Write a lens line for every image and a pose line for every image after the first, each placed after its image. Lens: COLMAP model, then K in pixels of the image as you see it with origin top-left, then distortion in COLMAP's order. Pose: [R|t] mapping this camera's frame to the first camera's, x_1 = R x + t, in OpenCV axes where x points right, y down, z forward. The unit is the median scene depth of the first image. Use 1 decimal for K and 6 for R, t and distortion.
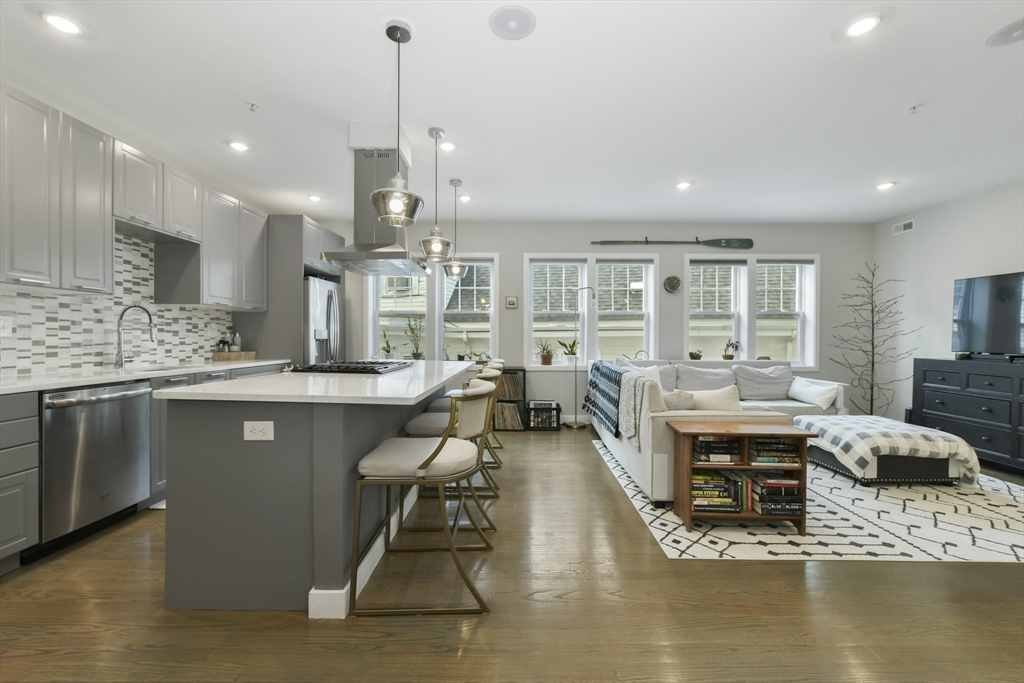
lens RADIAL K [[413.2, 0, 512.3], [0, 413.2, 342.0], [0, 0, 1]] dist [-0.001387, -0.000537]
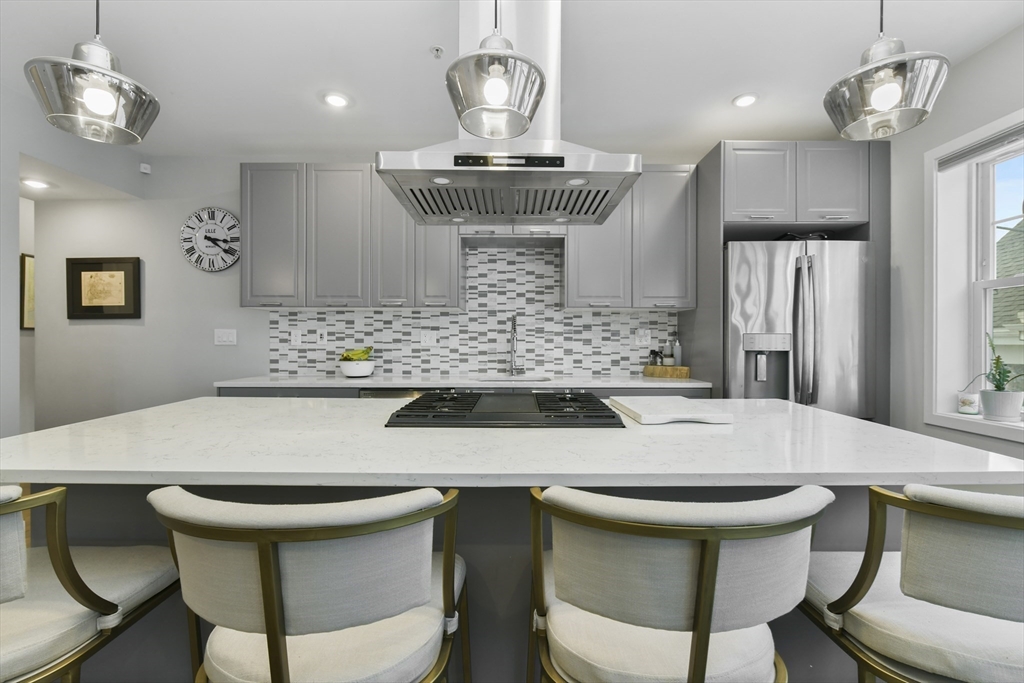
lens RADIAL K [[447.1, 0, 507.2], [0, 447.1, 340.9], [0, 0, 1]] dist [-0.003501, -0.000031]
pose [[0.005544, -0.004523, -0.999974, 0.139491], [-0.011915, 0.999918, -0.004588, -0.015355], [0.999914, 0.011940, 0.005489, 0.747707]]
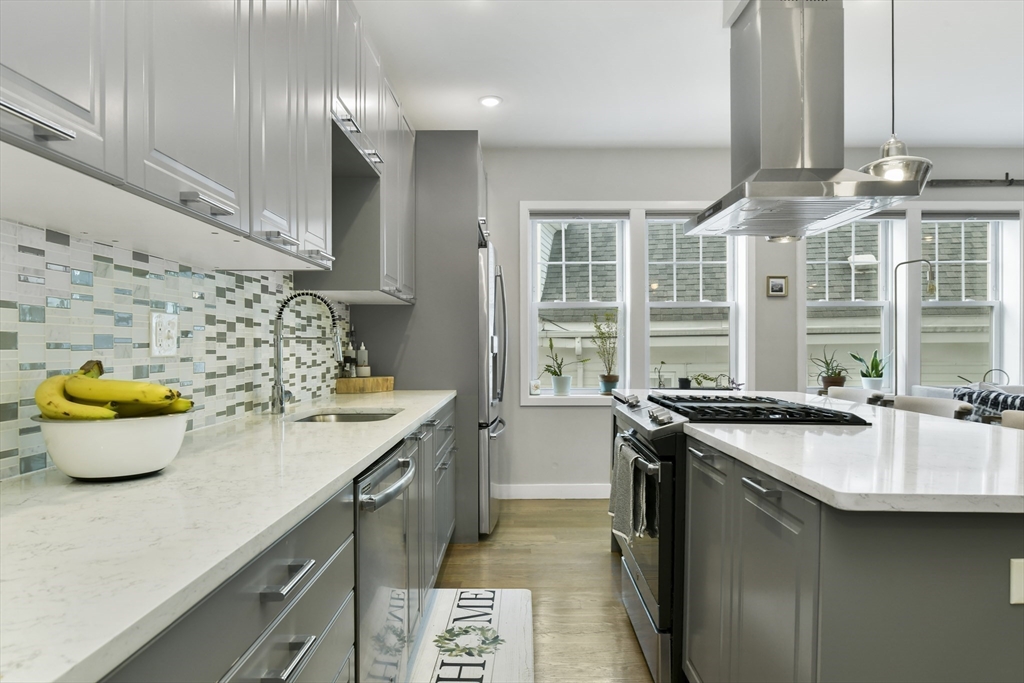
lens RADIAL K [[638.0, 0, 513.6], [0, 638.0, 355.1], [0, 0, 1]] dist [-0.009046, -0.003473]
pose [[0.999980, -0.006052, 0.001957, -0.500870], [0.006045, 0.999975, 0.003751, -0.008658], [-0.001980, -0.003739, 0.999991, 0.151772]]
